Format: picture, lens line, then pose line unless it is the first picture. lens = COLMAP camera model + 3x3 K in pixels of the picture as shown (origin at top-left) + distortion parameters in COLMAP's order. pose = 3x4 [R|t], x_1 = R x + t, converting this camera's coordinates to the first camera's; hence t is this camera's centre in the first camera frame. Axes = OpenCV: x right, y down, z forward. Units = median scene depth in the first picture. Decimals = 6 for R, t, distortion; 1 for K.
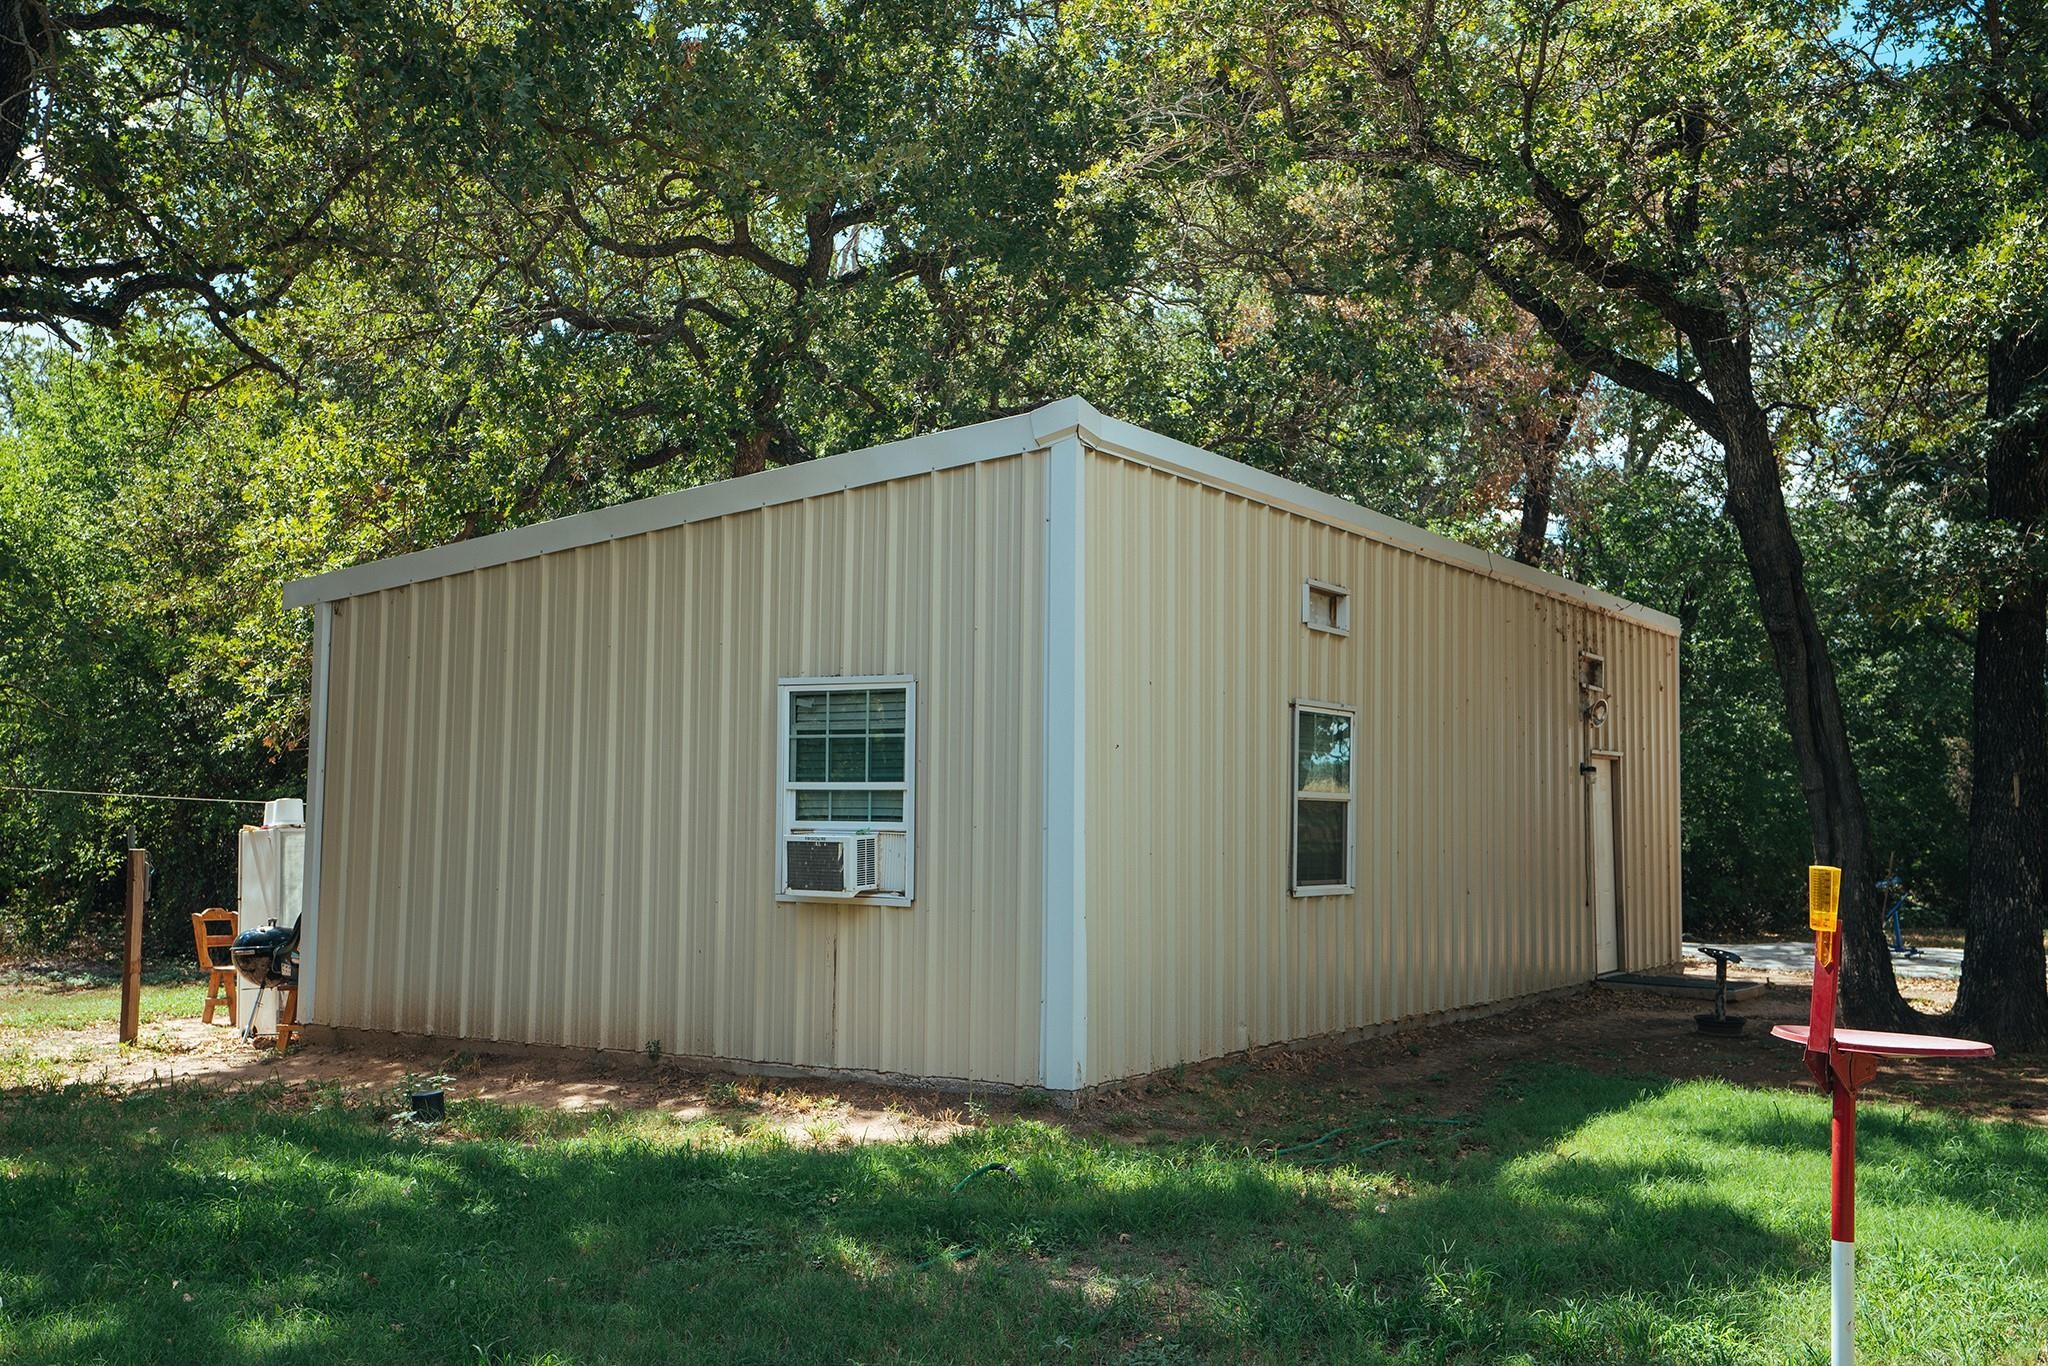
lens RADIAL K [[2001.7, 0, 1024.0], [0, 2001.7, 683.0], [0, 0, 1]] dist [0.061558, 0.018858]
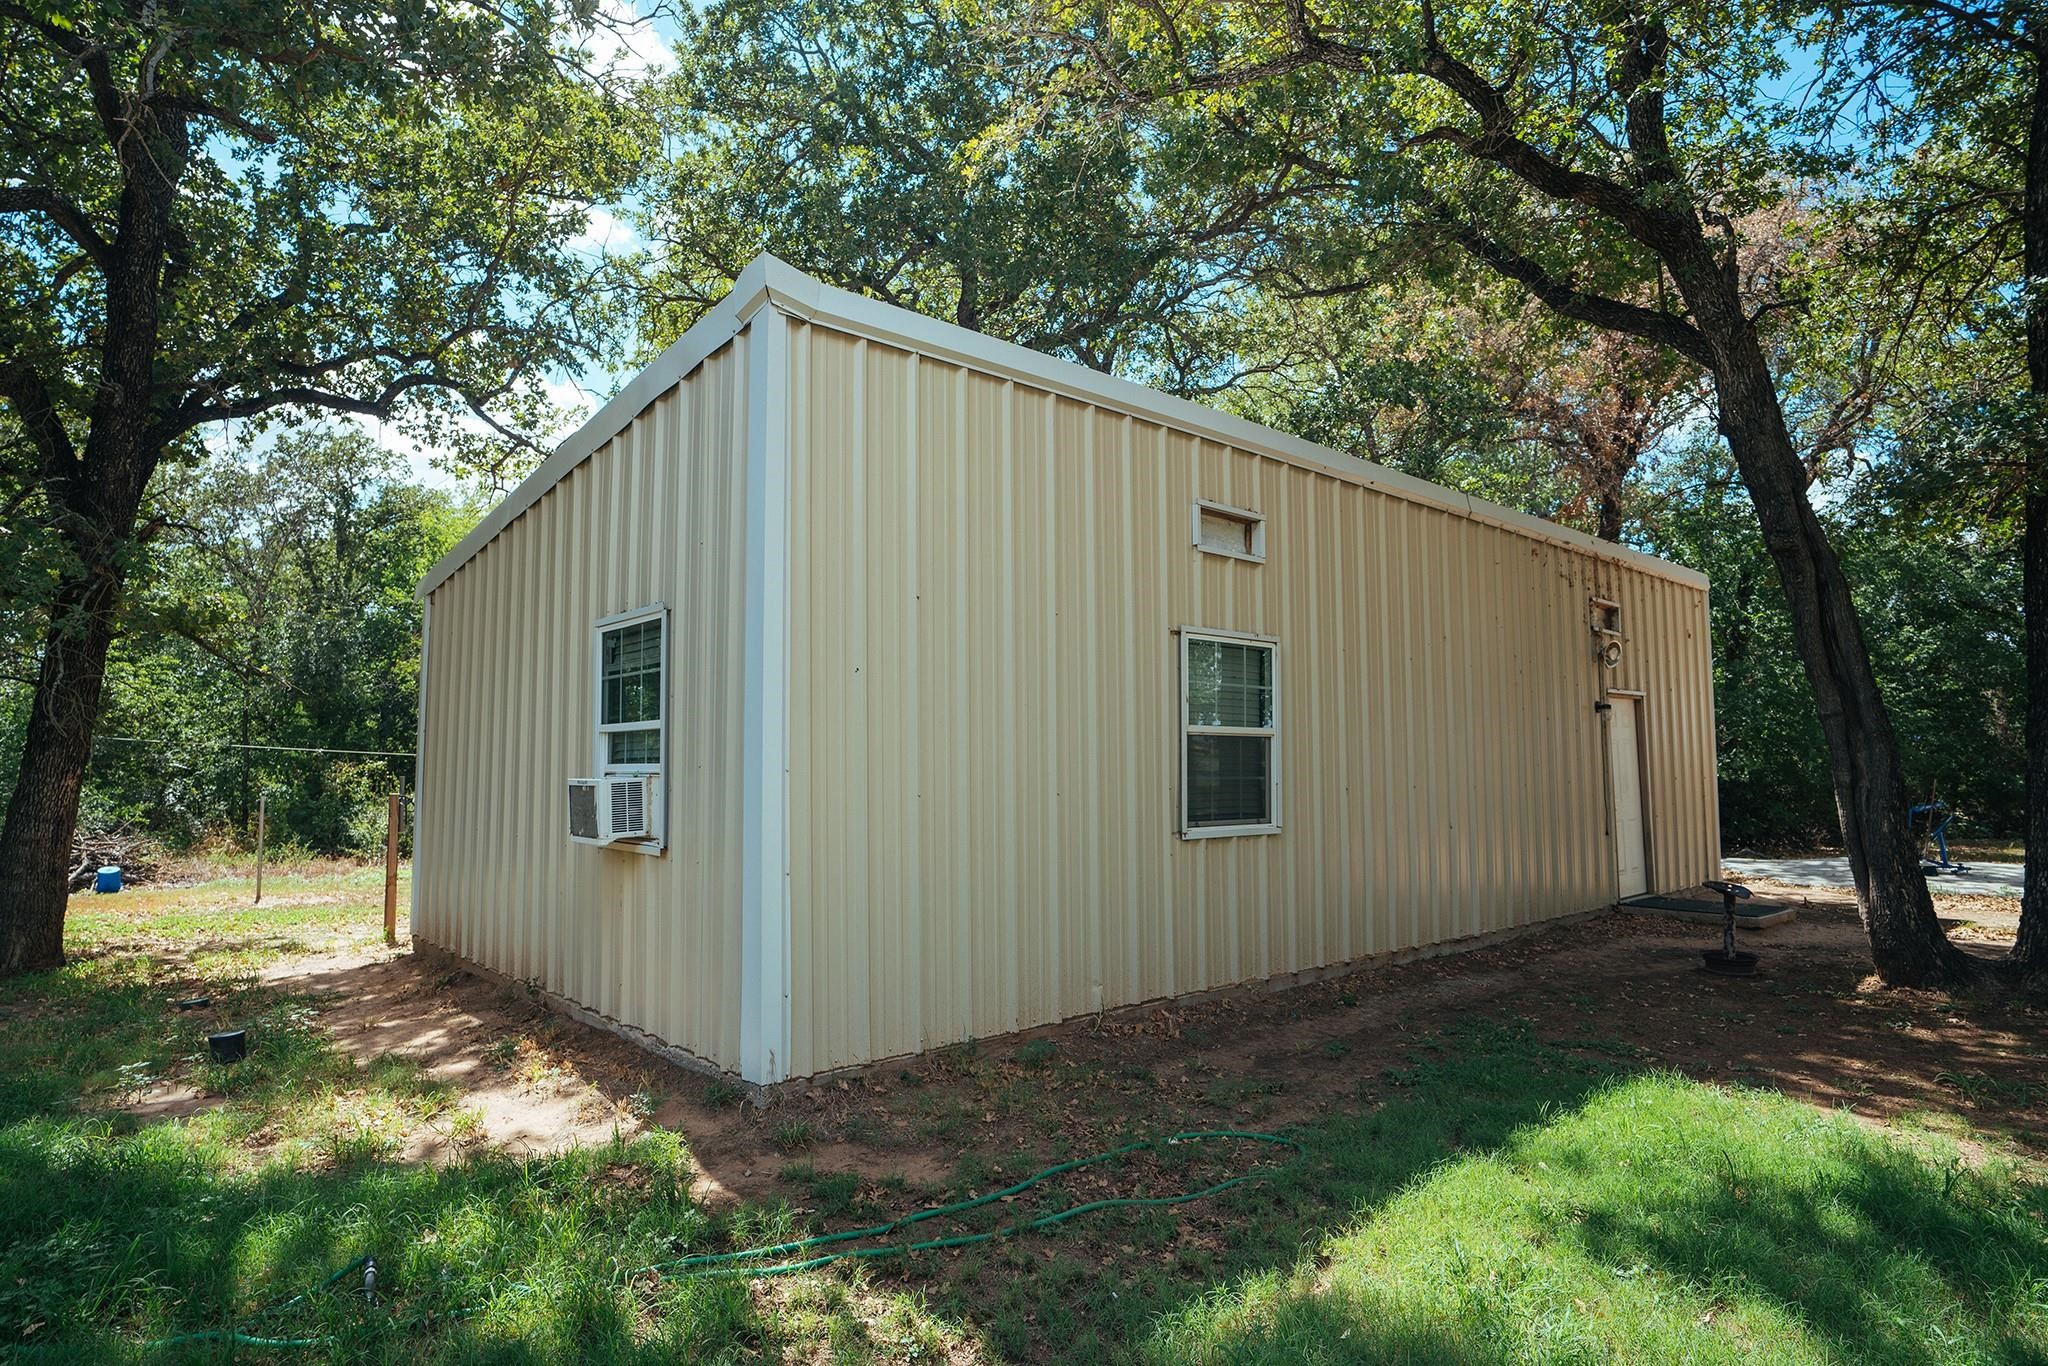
lens RADIAL K [[1131.4, 0, 1024.0], [0, 1131.4, 683.0], [0, 0, 1]] dist [-0.050439, 0.033435]
pose [[0.959253, -0.037080, -0.280105, 0.166117], [0.034174, 0.999300, -0.015251, 0.031352], [0.280474, 0.005057, 0.959848, 0.375216]]
